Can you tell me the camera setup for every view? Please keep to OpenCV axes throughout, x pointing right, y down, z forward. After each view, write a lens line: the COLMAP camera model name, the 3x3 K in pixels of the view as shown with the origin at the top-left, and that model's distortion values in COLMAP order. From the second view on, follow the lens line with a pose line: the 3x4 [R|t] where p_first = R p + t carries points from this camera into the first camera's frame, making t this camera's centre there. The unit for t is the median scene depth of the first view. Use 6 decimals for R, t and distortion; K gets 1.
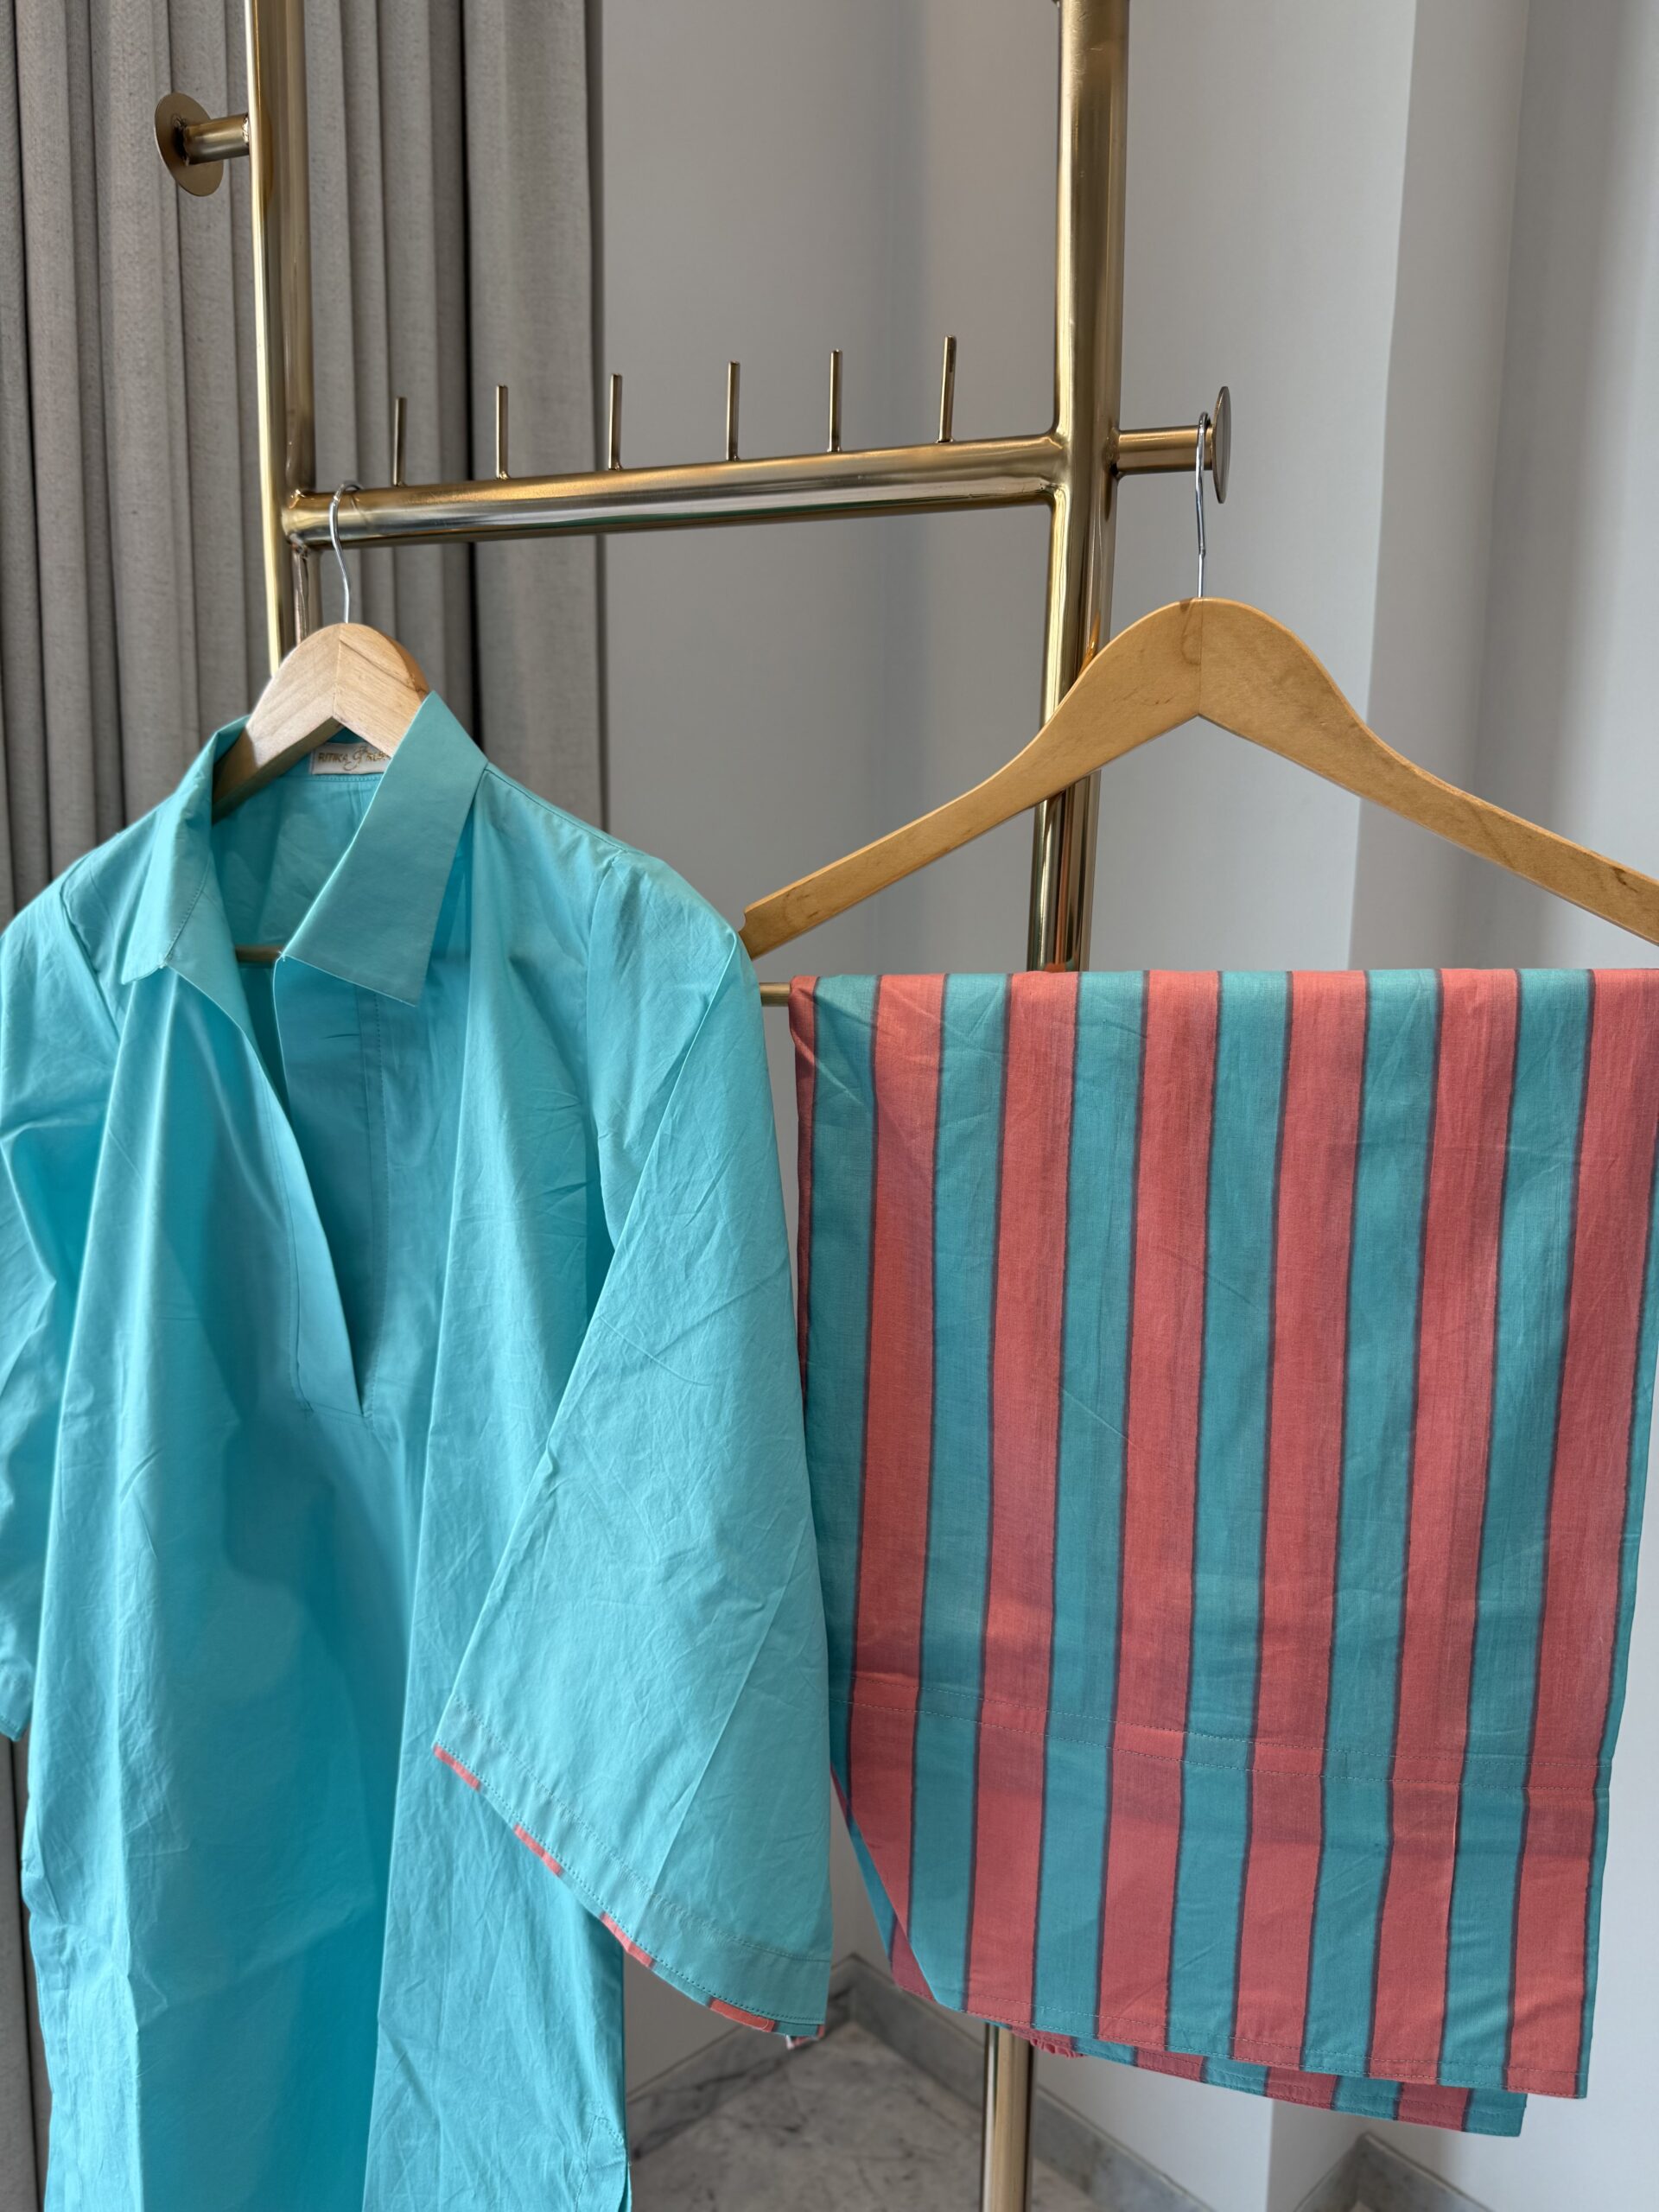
lens RADIAL K [[1647.2, 0, 781.4], [0, 1647.2, 1116.6], [0, 0, 1]] dist [0.020513, -0.063341]
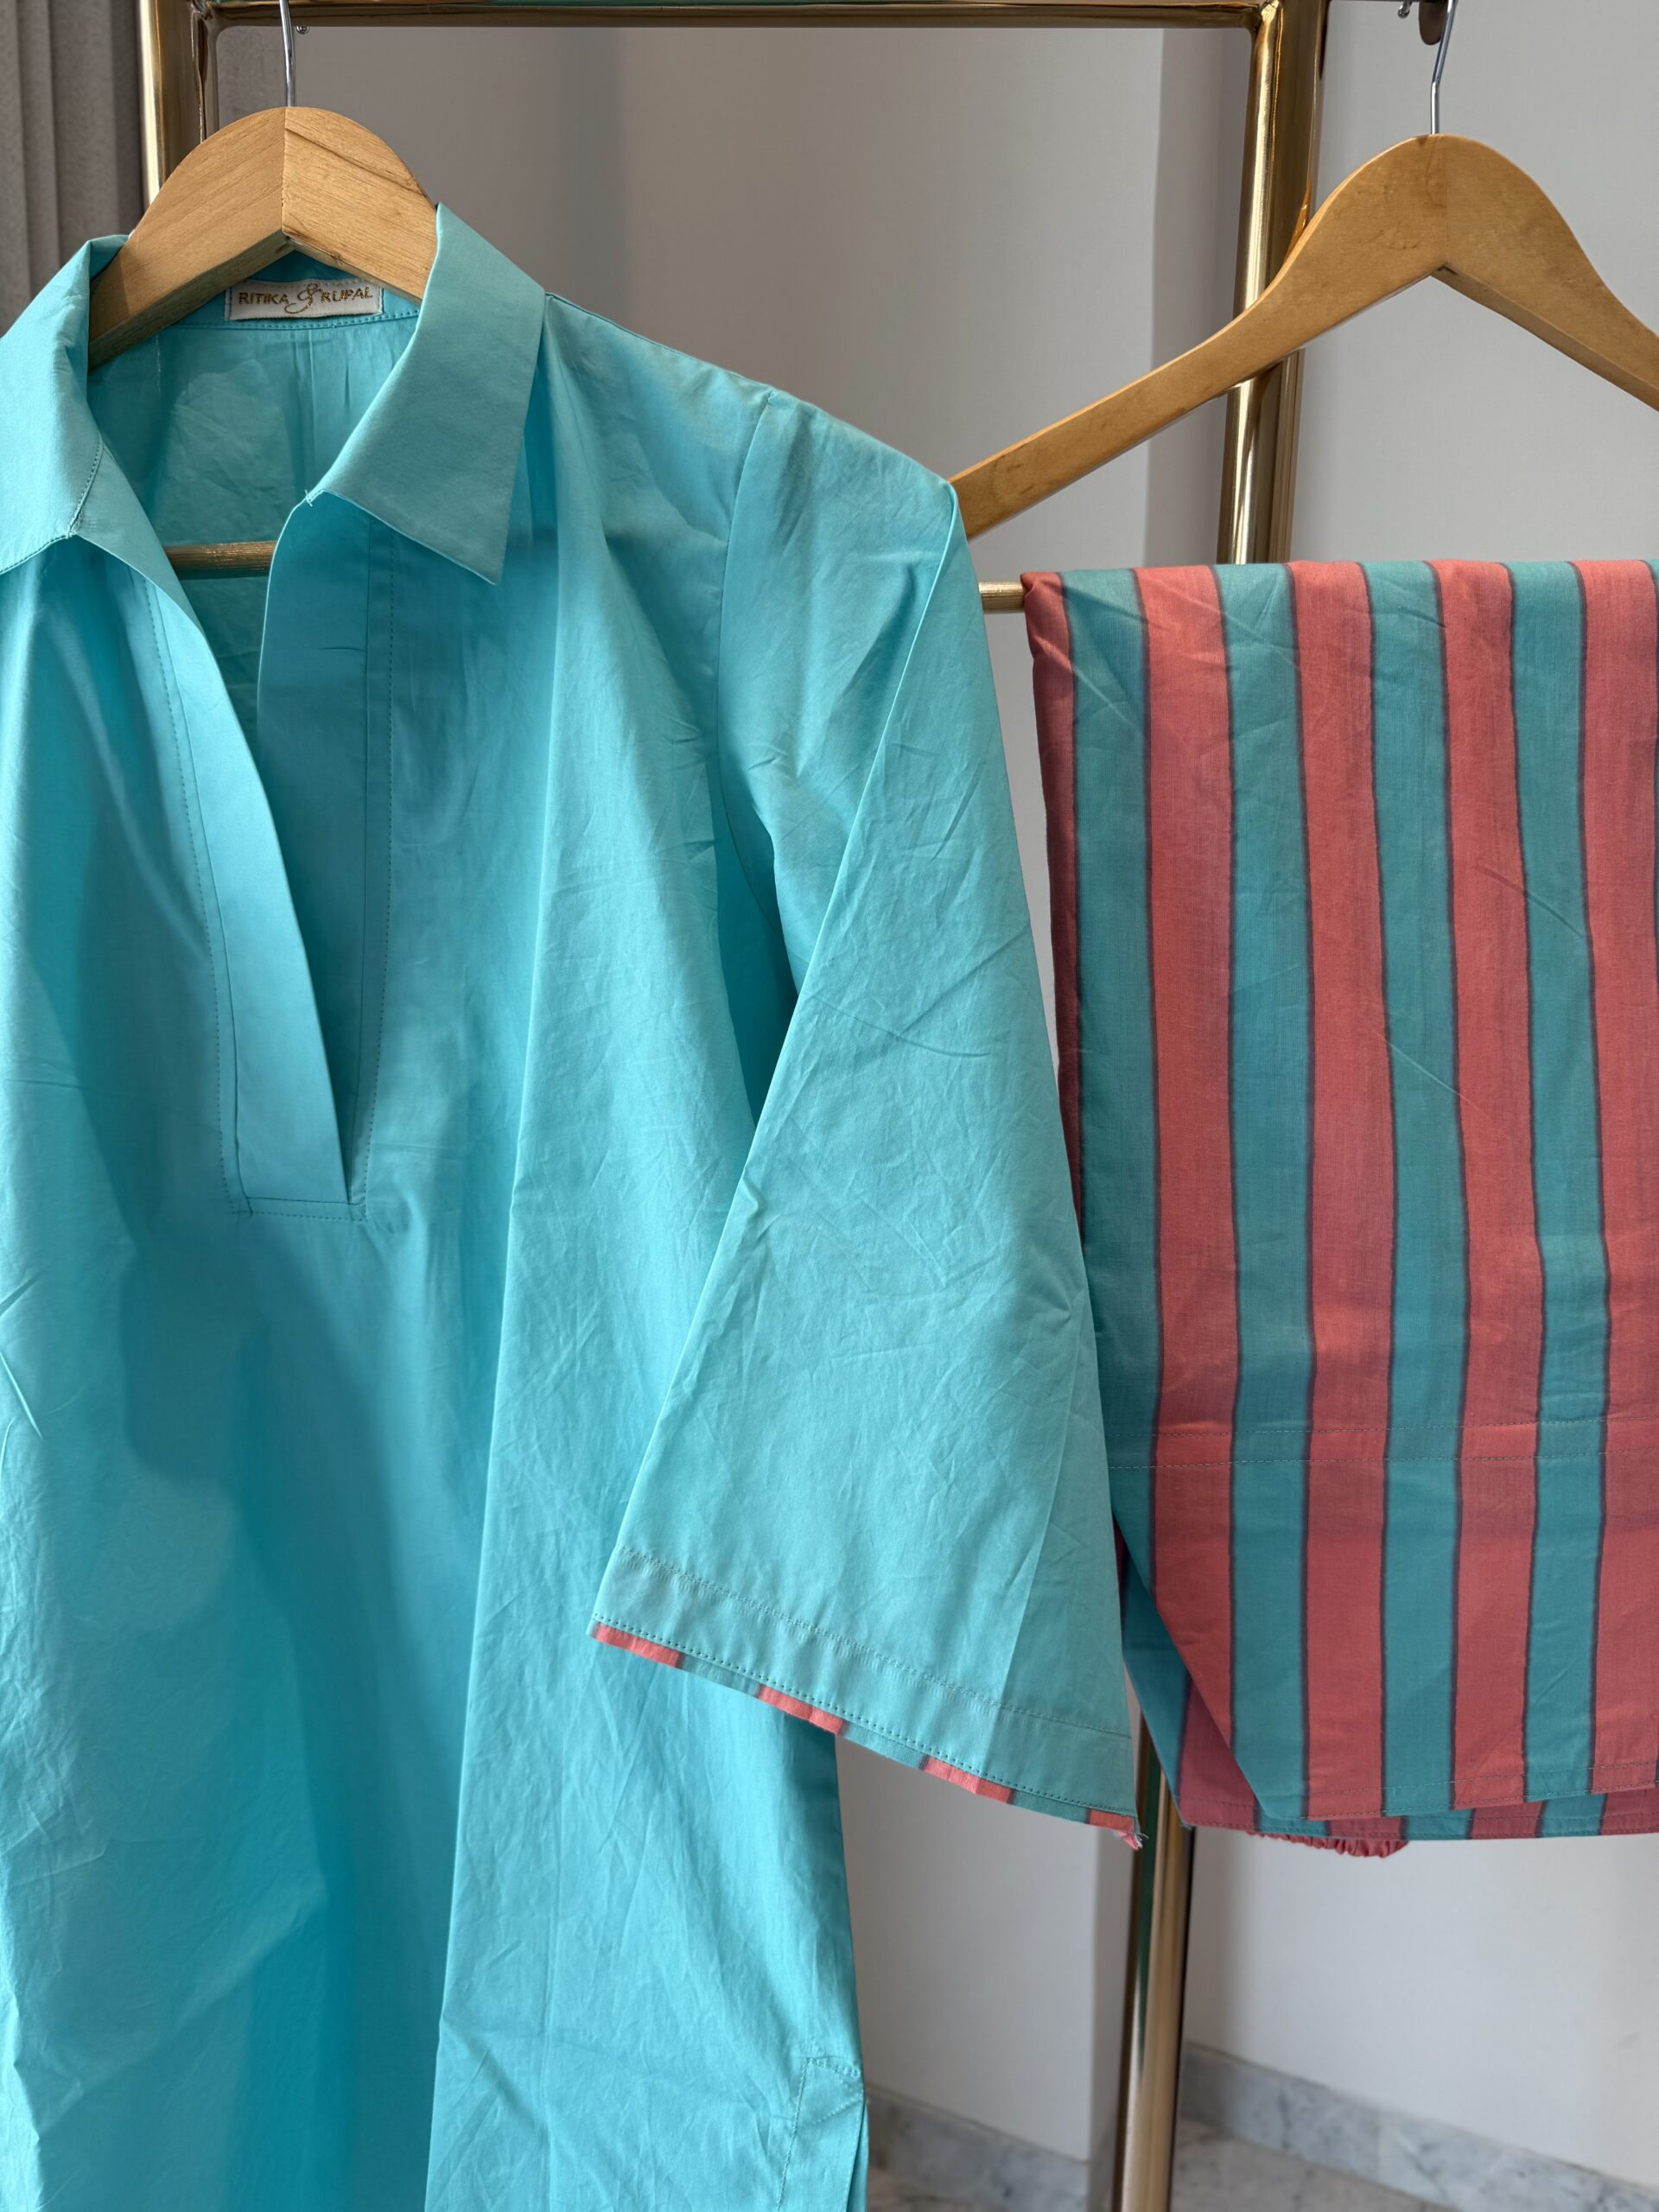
lens RADIAL K [[1647.2, 0, 818.9], [0, 1647.2, 1065.9], [0, 0, 1]] dist [0.020513, -0.063341]
pose [[0.940585, -0.069464, 0.332378, -0.391576], [0.078475, 0.996821, -0.013746, 0.168377], [-0.330367, 0.039012, 0.943046, 0.298094]]
